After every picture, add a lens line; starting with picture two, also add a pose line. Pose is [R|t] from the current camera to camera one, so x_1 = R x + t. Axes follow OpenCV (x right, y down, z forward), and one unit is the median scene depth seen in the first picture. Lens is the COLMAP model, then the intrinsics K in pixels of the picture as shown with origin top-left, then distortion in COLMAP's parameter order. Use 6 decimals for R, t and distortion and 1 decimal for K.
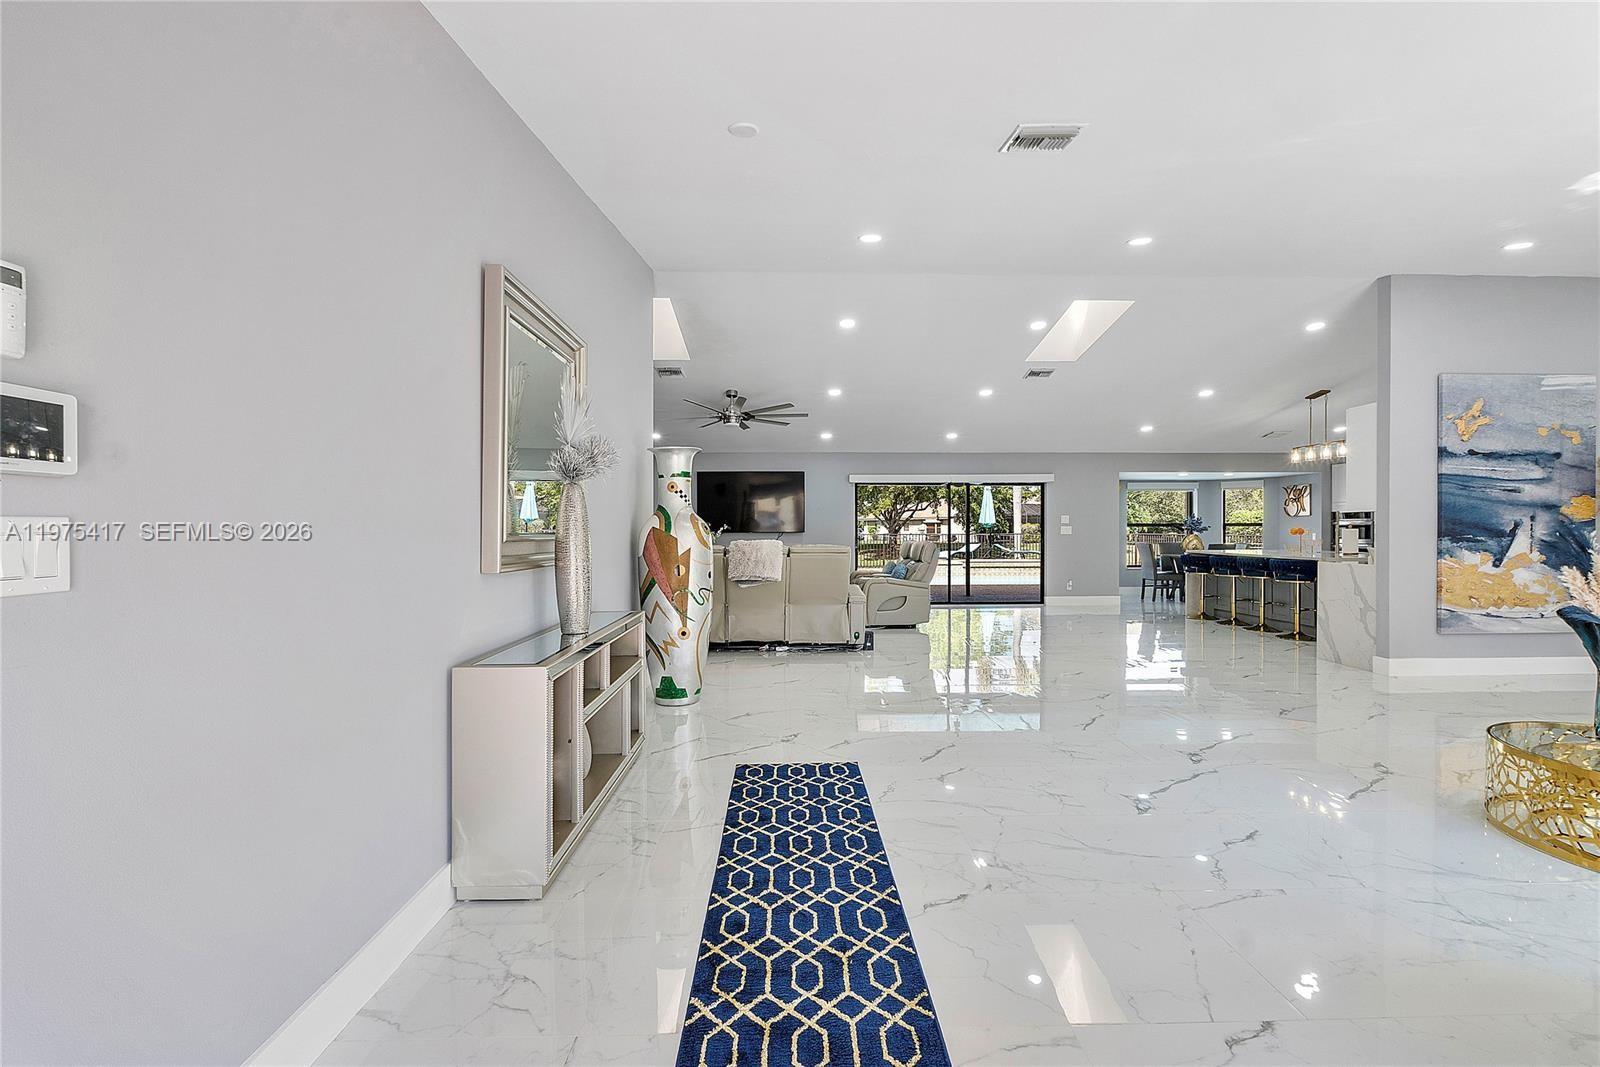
lens RADIAL K [[683.9, 0, 803.7], [0, 683.9, 522.2], [0, 0, 1]] dist [-0.001727, -0.000153]
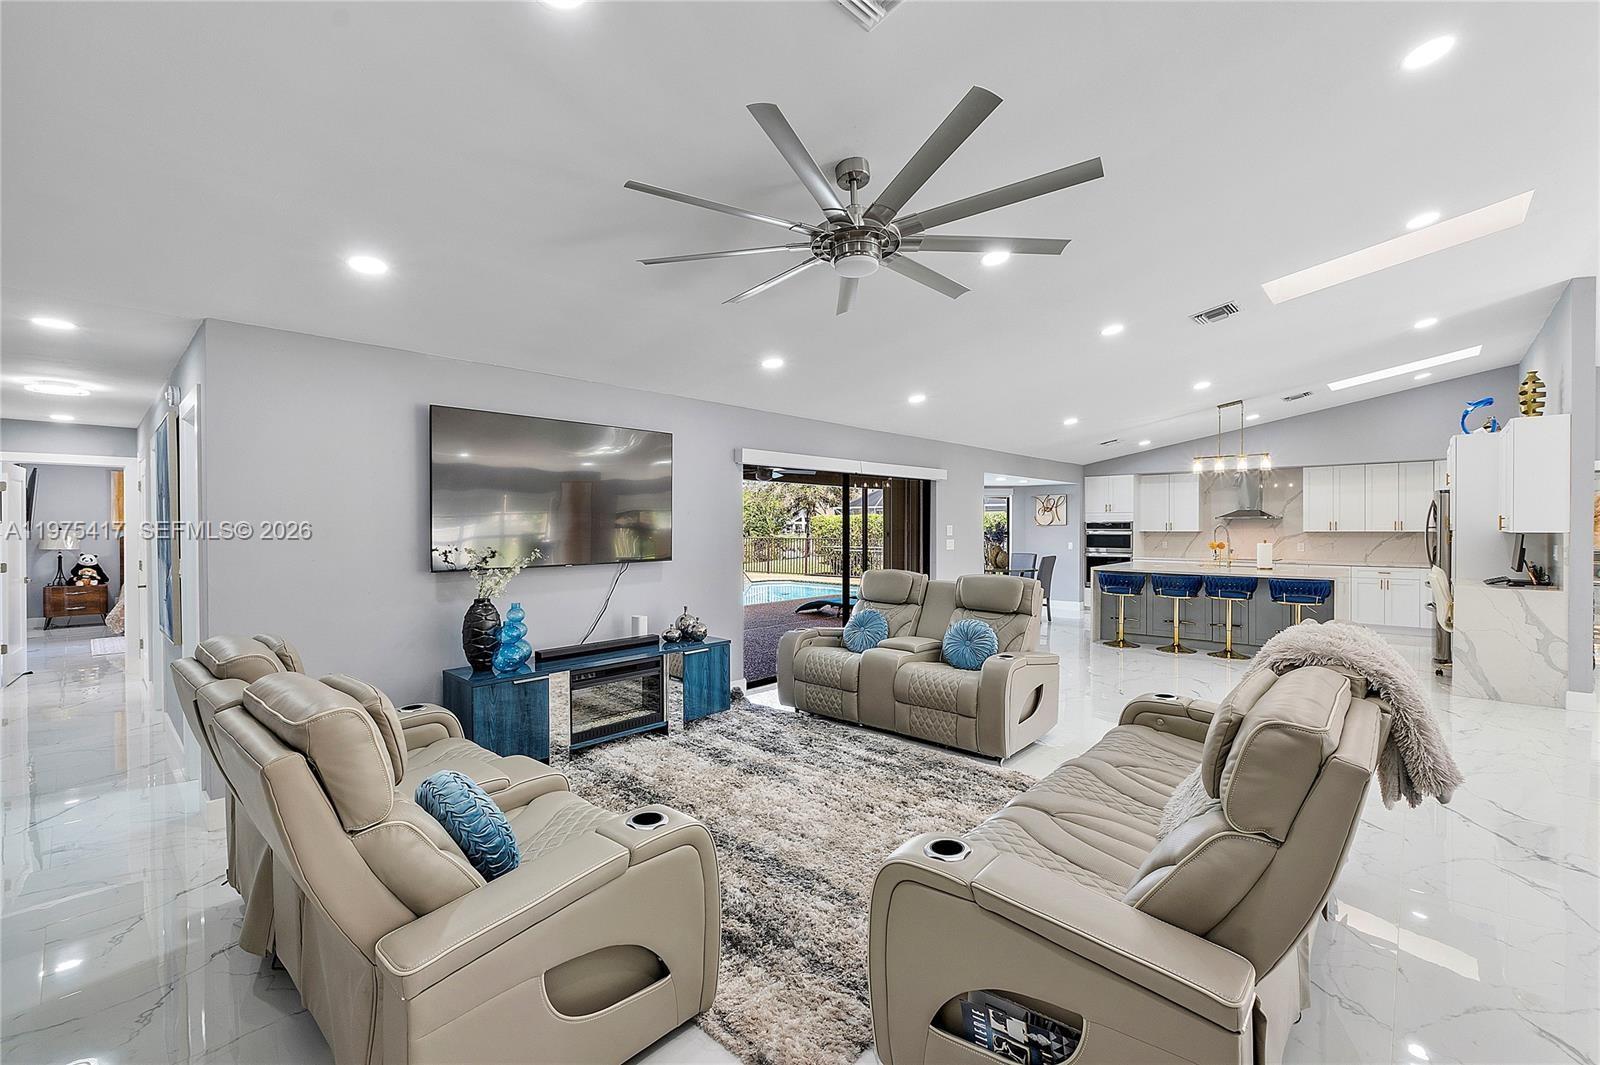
lens RADIAL K [[683.9, 0, 803.7], [0, 683.9, 521.2], [0, 0, 1]] dist [-0.001727, -0.000153]
pose [[0.698806, 0.006301, 0.715284, -0.352368], [-0.010543, 0.999943, 0.001492, -0.014972], [-0.715234, -0.008583, 0.698832, 0.720596]]
